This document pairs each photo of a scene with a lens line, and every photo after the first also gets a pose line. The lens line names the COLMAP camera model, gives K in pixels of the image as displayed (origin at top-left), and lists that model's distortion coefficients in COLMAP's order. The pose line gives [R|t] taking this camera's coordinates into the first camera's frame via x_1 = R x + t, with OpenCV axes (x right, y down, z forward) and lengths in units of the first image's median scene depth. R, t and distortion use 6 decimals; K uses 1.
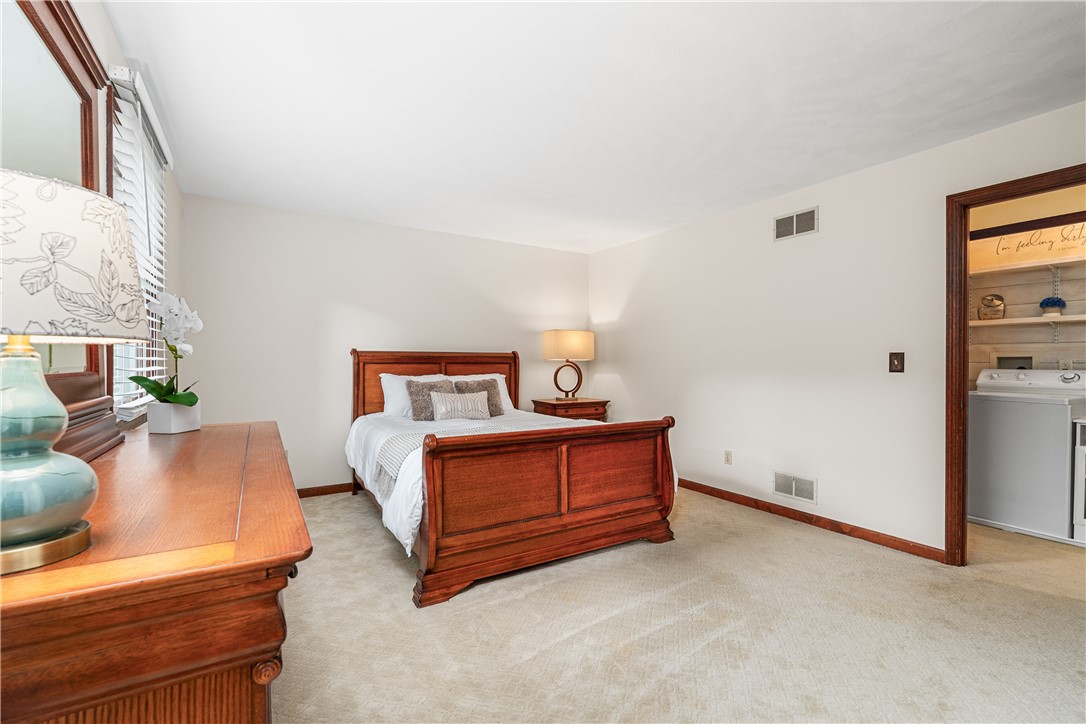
lens RADIAL K [[485.5, 0, 542.4], [0, 485.5, 364.8], [0, 0, 1]] dist [0.000429, 0.000012]
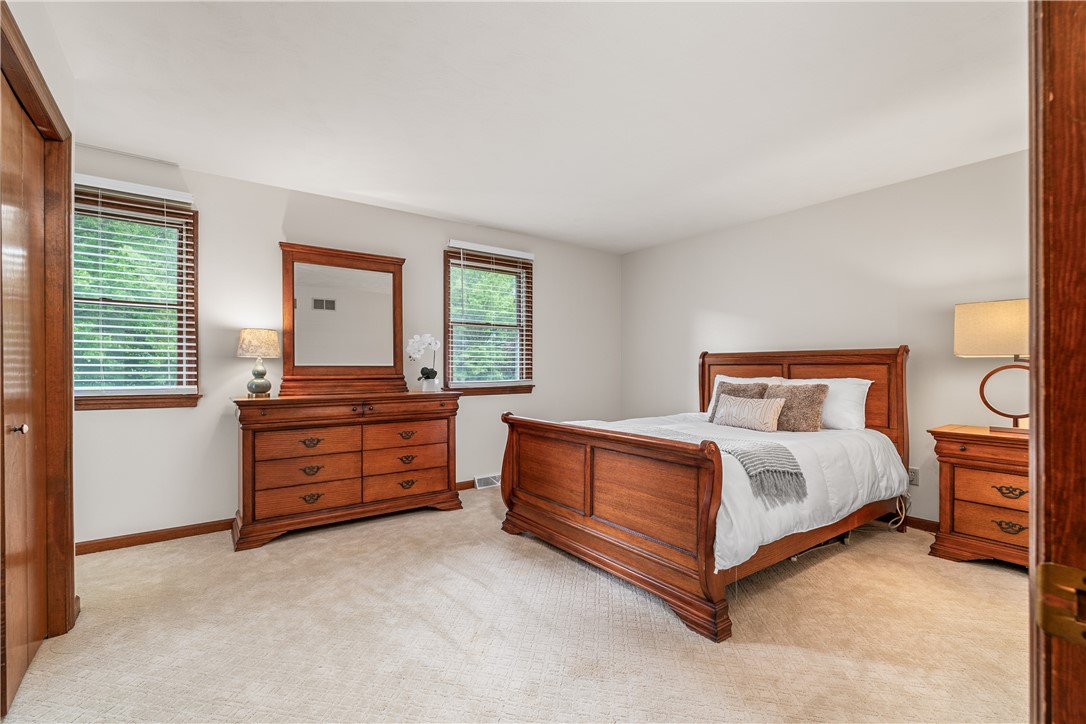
lens RADIAL K [[485.5, 0, 542.4], [0, 485.5, 364.8], [0, 0, 1]] dist [0.000429, 0.000012]
pose [[0.070043, -0.010450, -0.997489, 0.613190], [-0.008899, 0.999899, -0.011100, 0.010957], [0.997504, 0.009654, 0.069943, 0.513184]]
